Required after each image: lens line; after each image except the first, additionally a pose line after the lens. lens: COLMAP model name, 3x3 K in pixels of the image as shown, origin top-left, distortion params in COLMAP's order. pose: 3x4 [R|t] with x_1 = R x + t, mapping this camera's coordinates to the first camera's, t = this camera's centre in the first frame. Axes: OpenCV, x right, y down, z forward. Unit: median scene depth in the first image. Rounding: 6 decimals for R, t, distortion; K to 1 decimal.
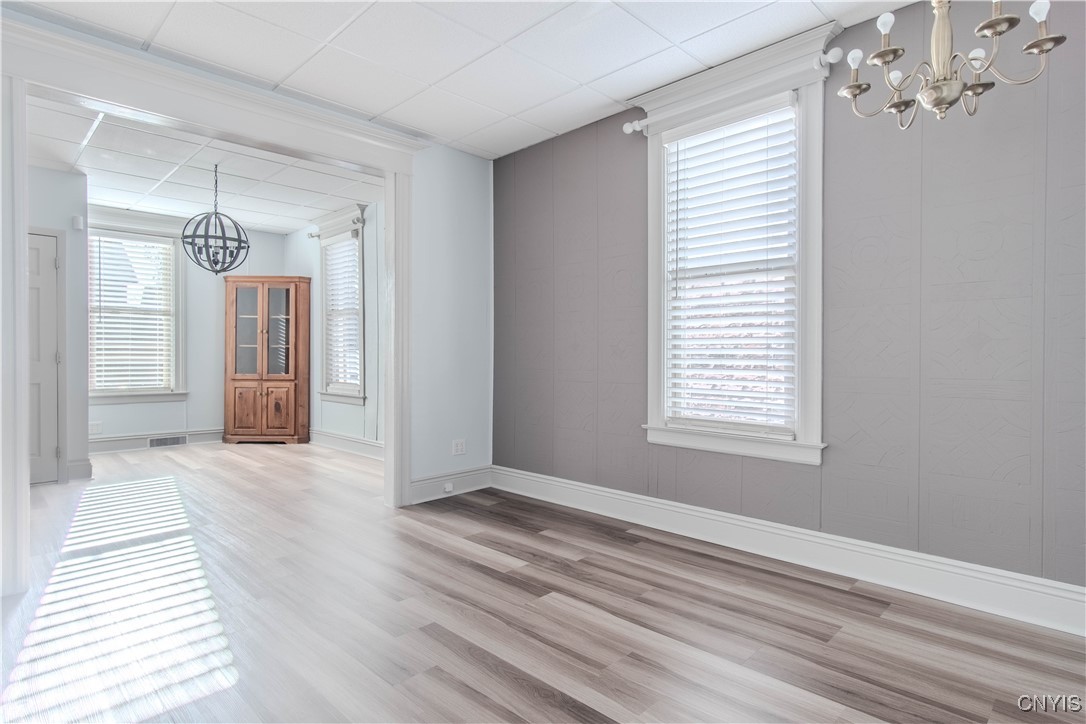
lens RADIAL K [[580.4, 0, 533.1], [0, 580.4, 358.9], [0, 0, 1]] dist [-0.000934, 0.001936]
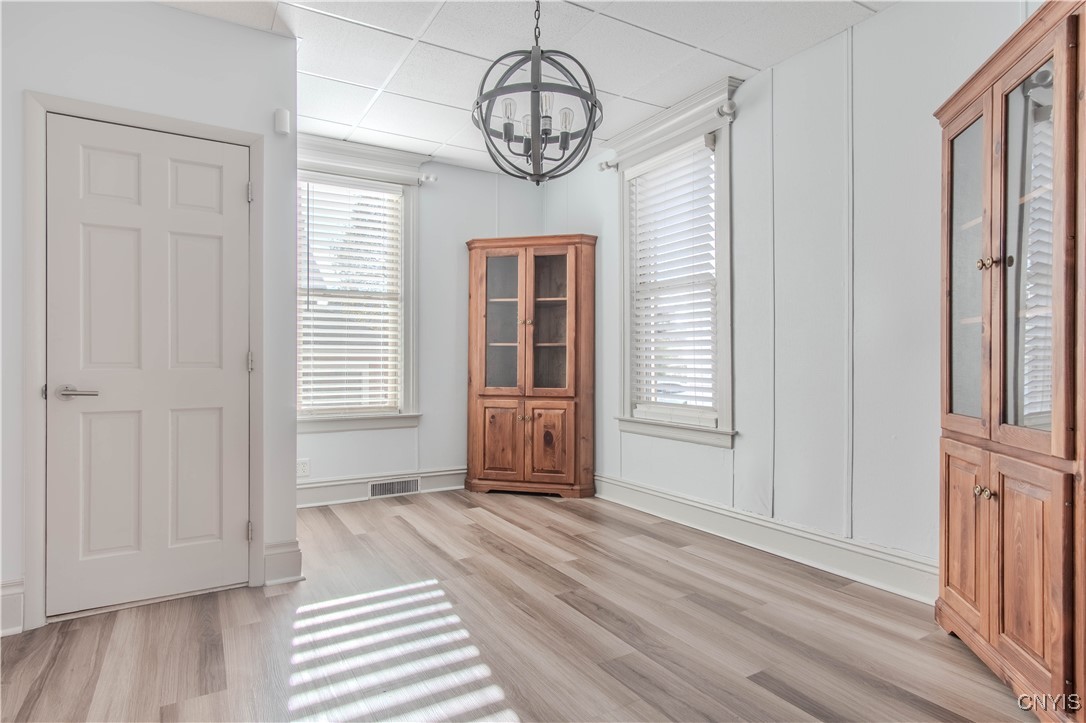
lens RADIAL K [[580.4, 0, 544.4], [0, 580.4, 357.5], [0, 0, 1]] dist [-0.000934, 0.001936]
pose [[0.973567, -0.005641, -0.228333, -0.298417], [0.002357, 0.999890, -0.014652, 0.002189], [0.228390, 0.013727, 0.973473, 0.374094]]
